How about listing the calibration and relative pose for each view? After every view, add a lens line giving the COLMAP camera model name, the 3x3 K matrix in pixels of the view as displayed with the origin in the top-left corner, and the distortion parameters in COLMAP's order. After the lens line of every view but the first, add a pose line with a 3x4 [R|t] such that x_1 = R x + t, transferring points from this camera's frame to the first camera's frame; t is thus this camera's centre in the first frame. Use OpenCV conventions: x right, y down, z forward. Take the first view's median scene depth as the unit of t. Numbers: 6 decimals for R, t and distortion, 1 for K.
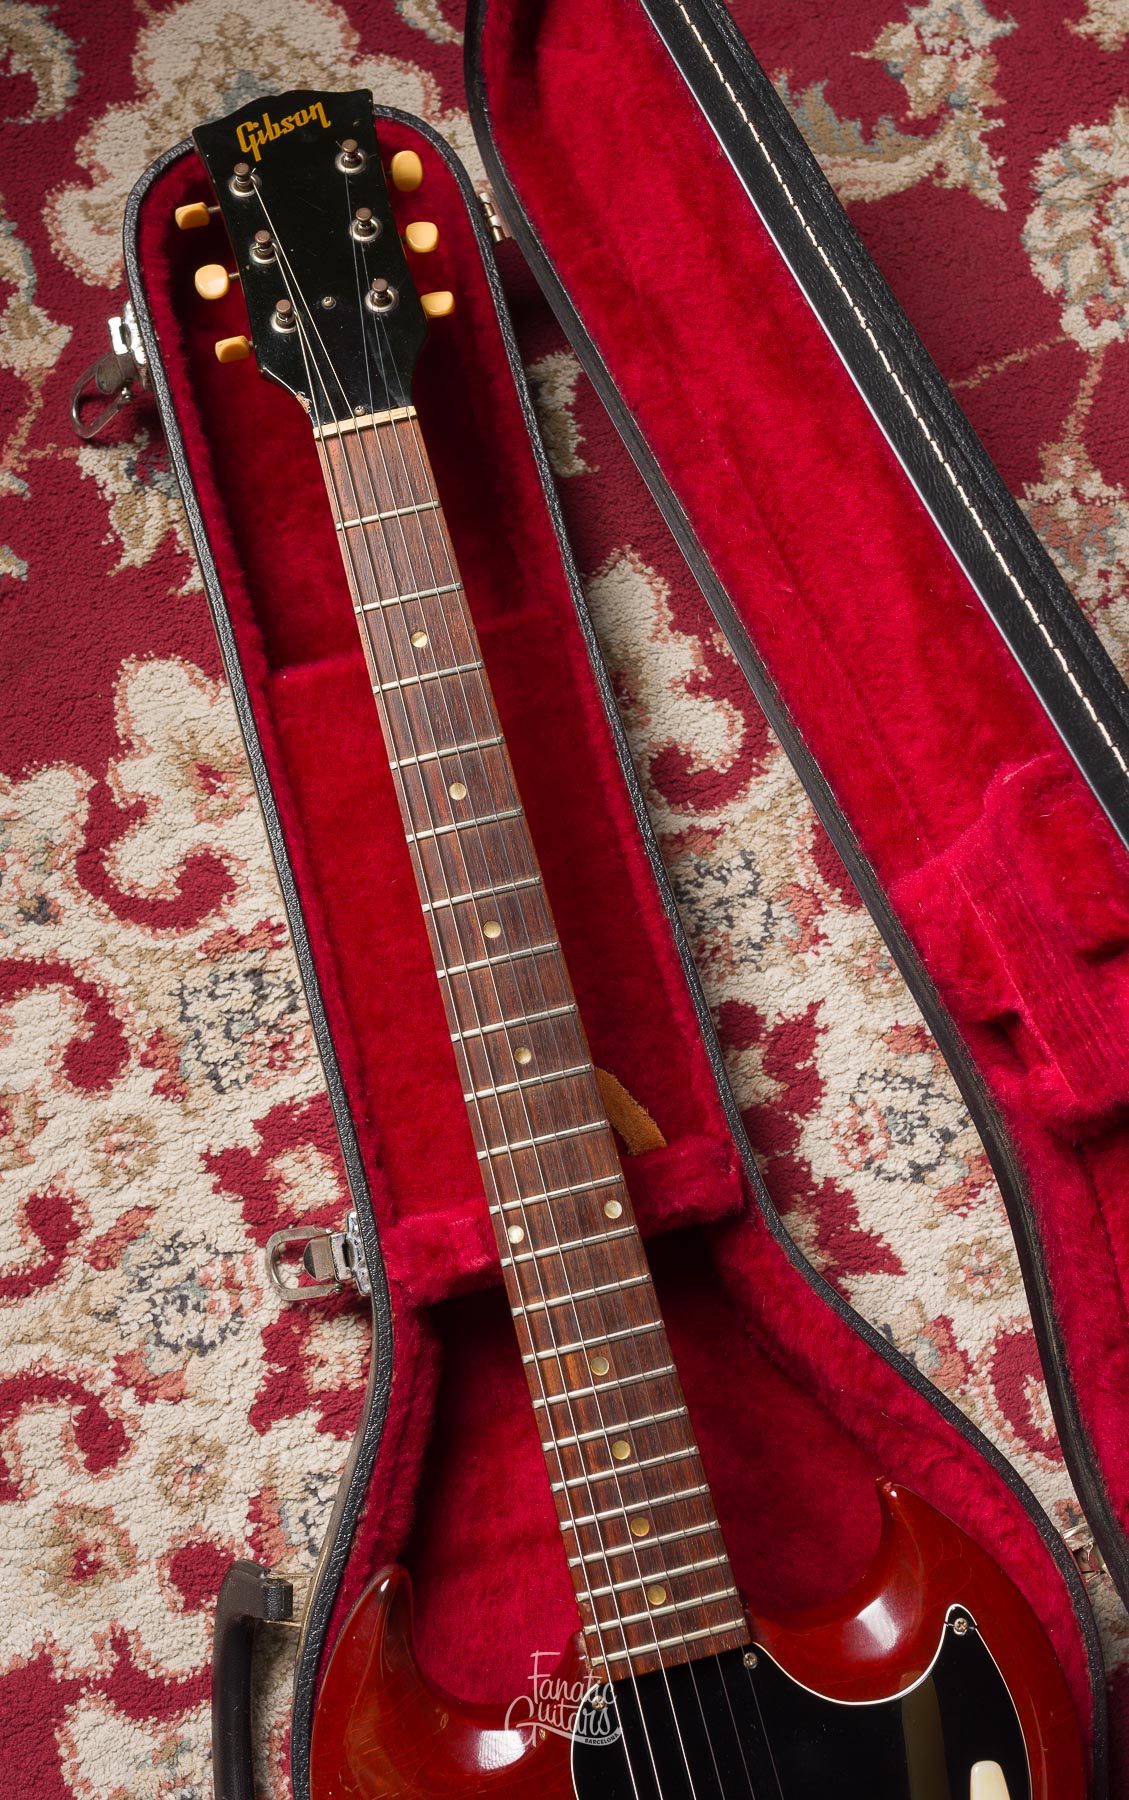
lens RADIAL K [[1860.5, 0, 478.6], [0, 1860.5, 809.0], [0, 0, 1]] dist [-0.001033, 0.000000]
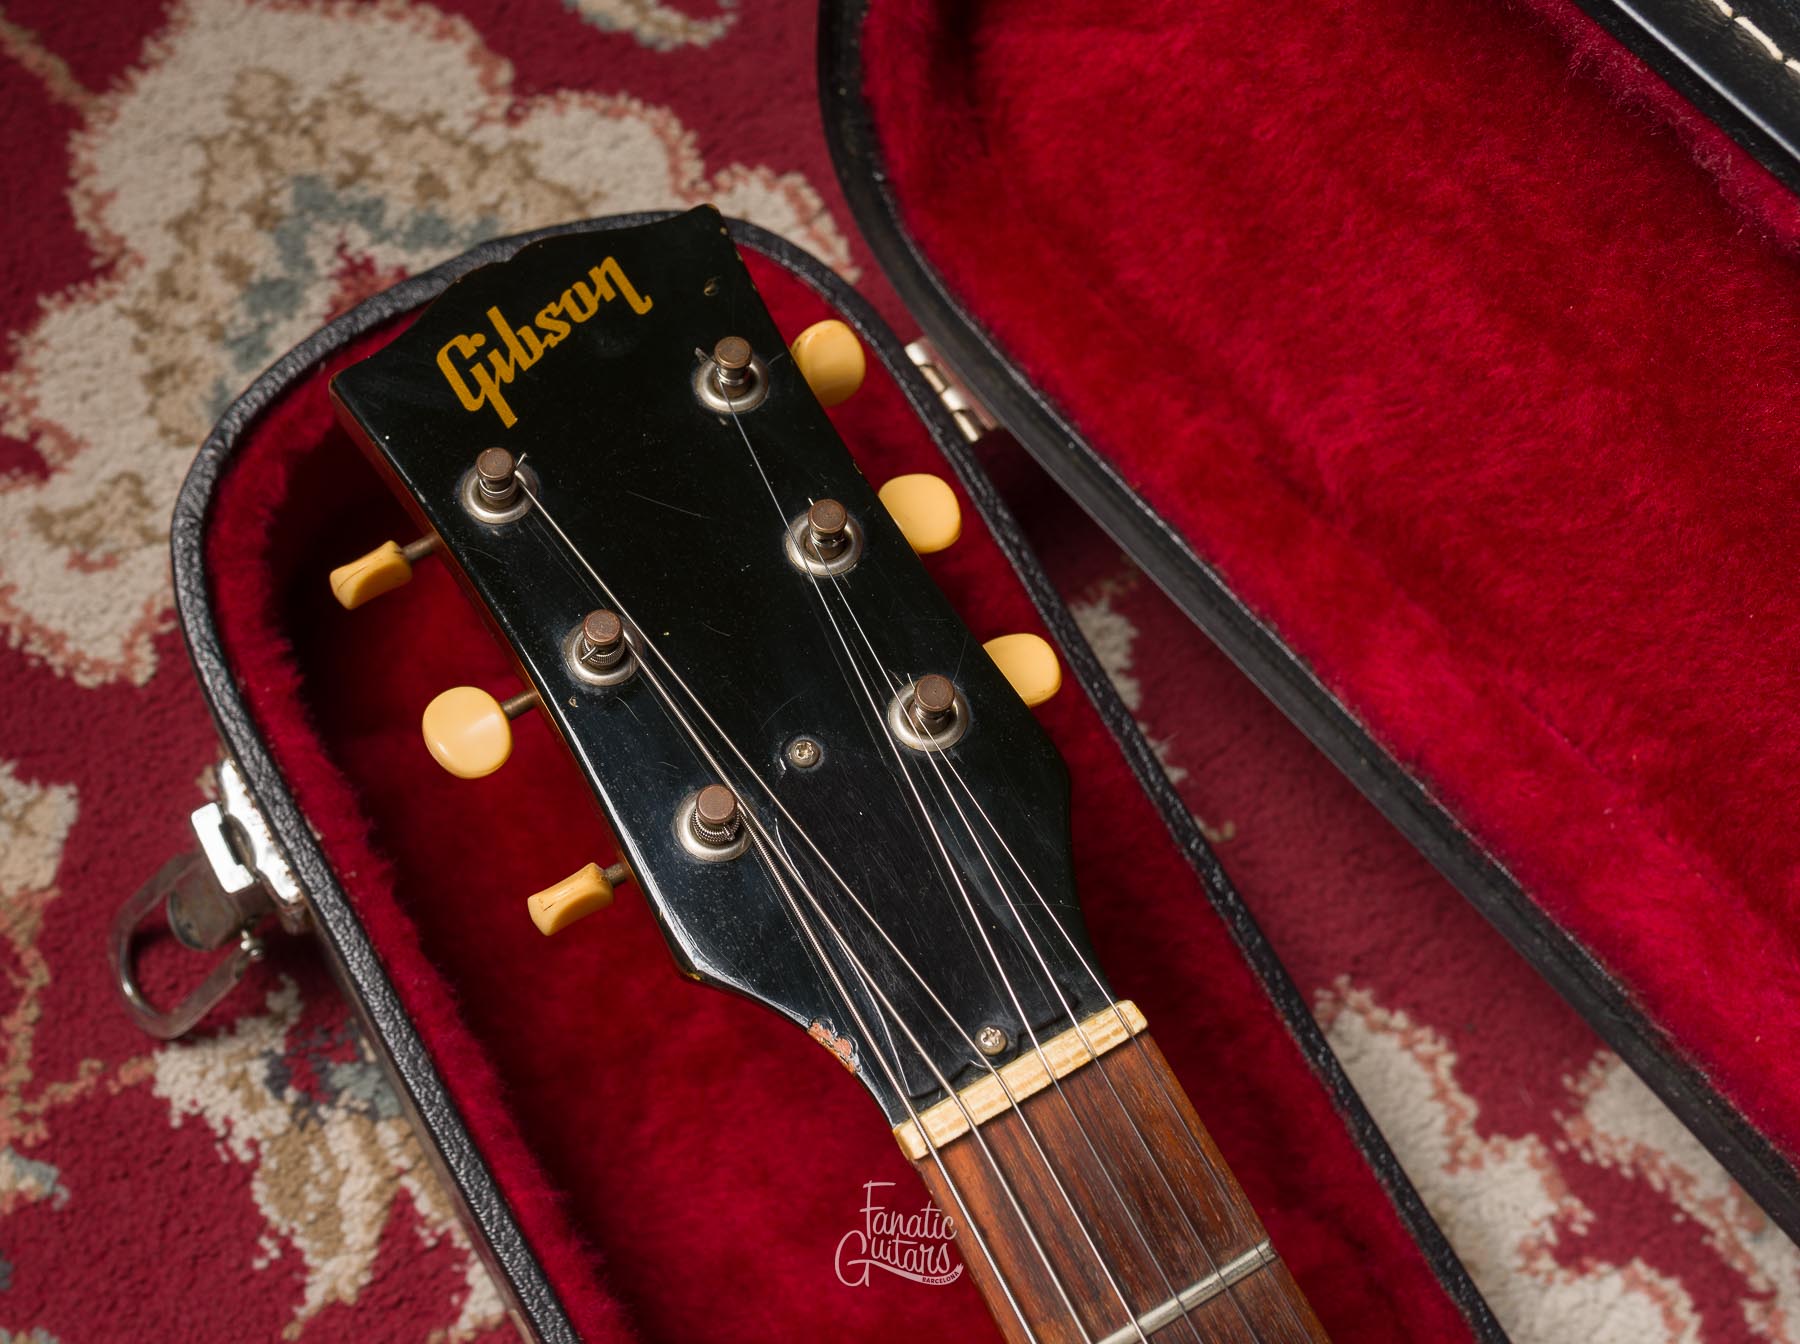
lens RADIAL K [[2138.7, 0, 698.1], [0, 2138.7, 604.5], [0, 0, 1]] dist [0.015415, 0.000000]
pose [[0.966421, -0.220022, 0.132745, -0.140688], [0.231259, 0.969919, -0.076008, -0.246024], [-0.112028, 0.104154, 0.988232, 0.491464]]
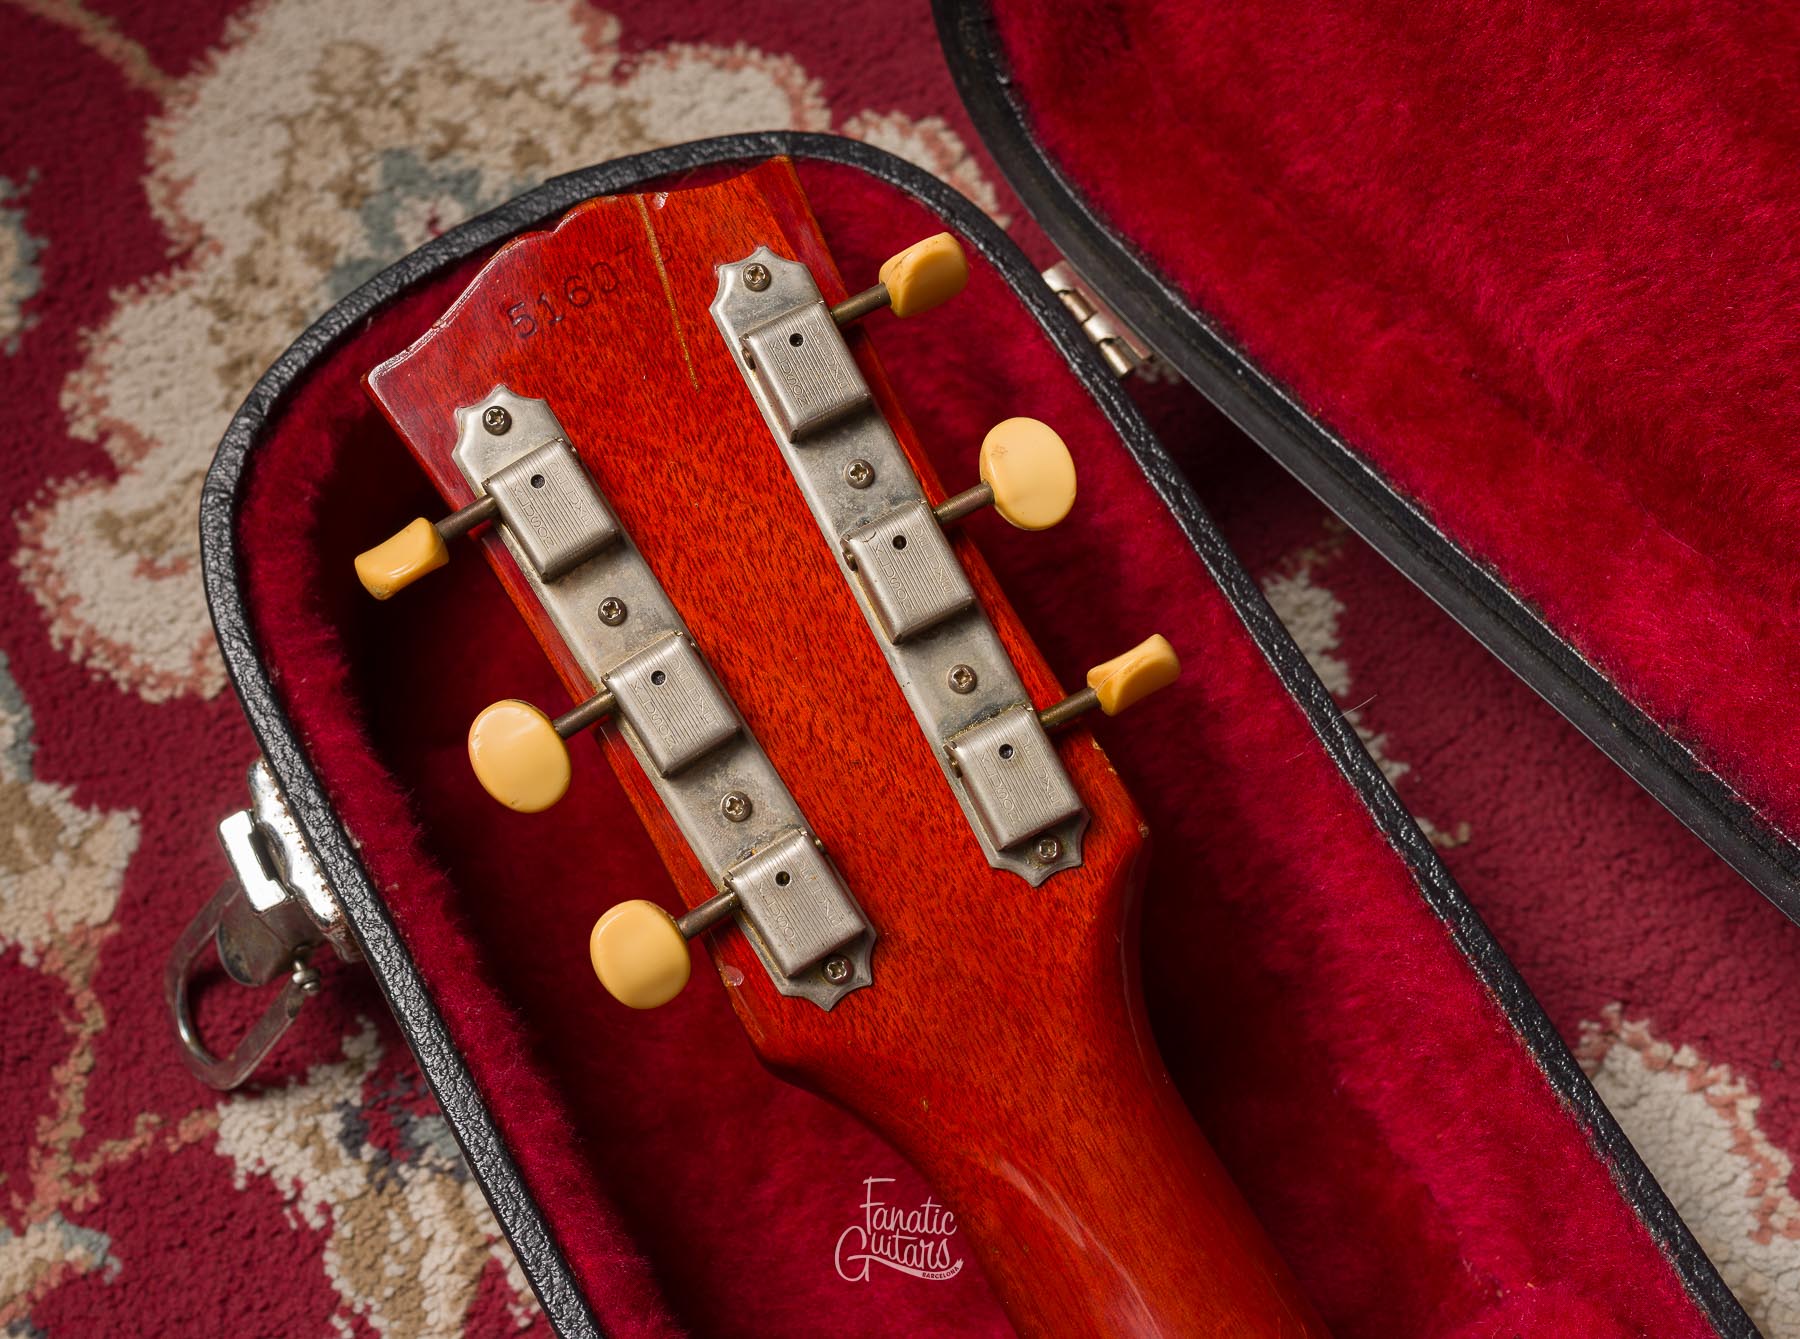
lens RADIAL K [[2138.7, 0, 719.2], [0, 2138.7, 610.9], [0, 0, 1]] dist [0.015415, 0.000000]
pose [[0.968374, -0.248111, 0.026312, -0.101567], [0.249134, 0.955826, -0.155976, -0.211170], [0.013550, 0.157598, 0.987410, 0.564766]]
